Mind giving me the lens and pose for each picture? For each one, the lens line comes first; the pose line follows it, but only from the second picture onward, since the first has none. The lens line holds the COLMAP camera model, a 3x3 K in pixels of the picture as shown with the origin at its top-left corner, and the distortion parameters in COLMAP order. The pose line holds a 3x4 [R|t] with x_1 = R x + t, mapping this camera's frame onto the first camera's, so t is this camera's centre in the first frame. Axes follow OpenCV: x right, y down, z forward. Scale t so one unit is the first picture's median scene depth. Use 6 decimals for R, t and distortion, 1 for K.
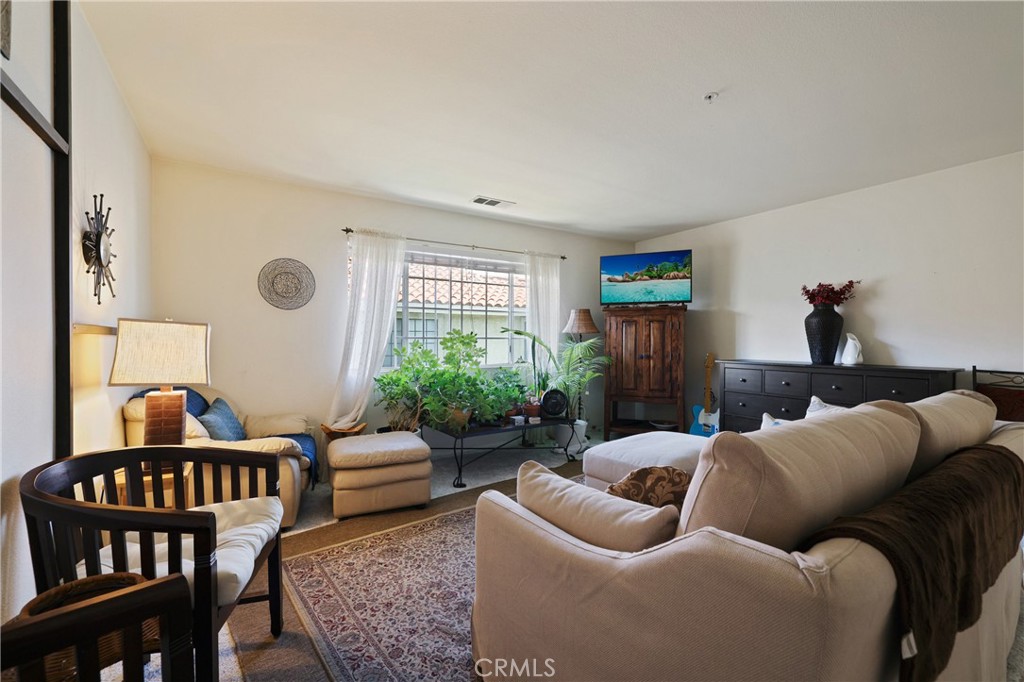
lens RADIAL K [[434.1, 0, 507.9], [0, 434.1, 338.0], [0, 0, 1]] dist [0.001671, 0.000039]
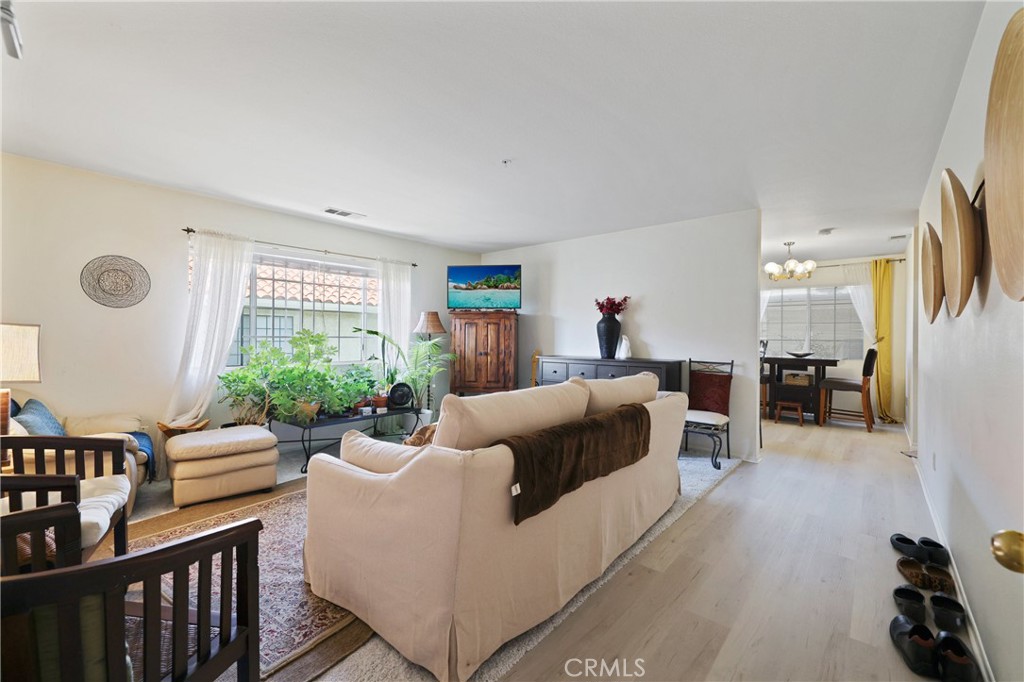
lens RADIAL K [[430.1, 0, 509.8], [0, 430.1, 336.1], [0, 0, 1]] dist [-0.000236, -0.000322]
pose [[0.955246, 0.005855, 0.295754, 0.044879], [-0.006052, 0.999982, -0.000248, -0.005375], [-0.295750, -0.001553, 0.955264, -0.158747]]
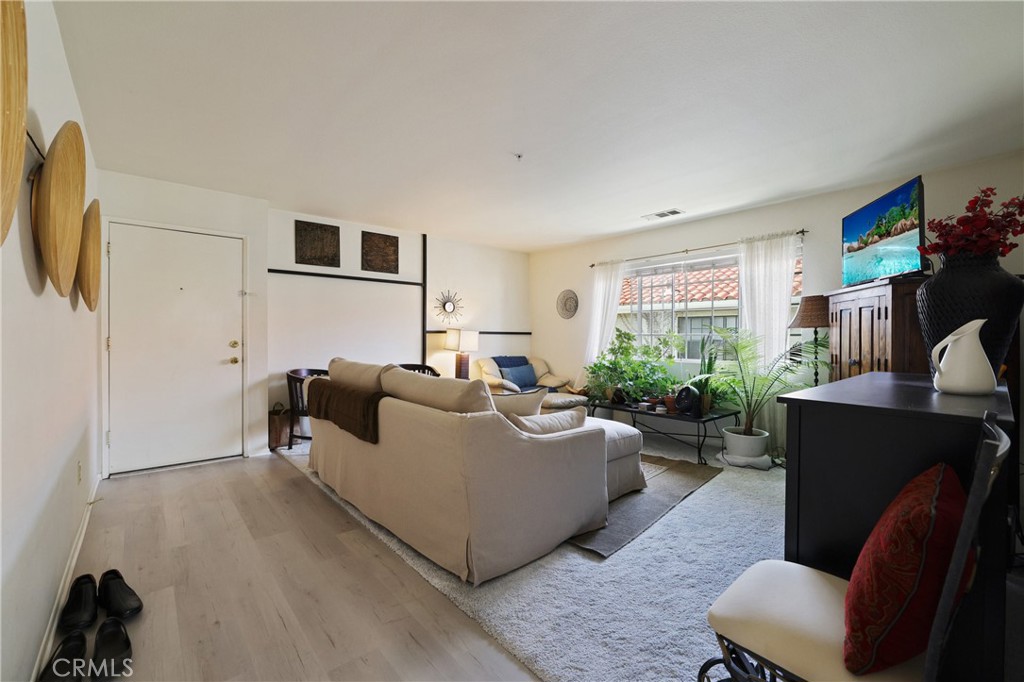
lens RADIAL K [[437.6, 0, 516.6], [0, 437.6, 344.2], [0, 0, 1]] dist [0.000530, -0.000209]
pose [[0.142459, 0.016242, -0.989668, 1.030244], [0.000739, 0.999863, 0.016515, 0.005243], [0.989800, -0.003084, 0.142427, 0.459135]]
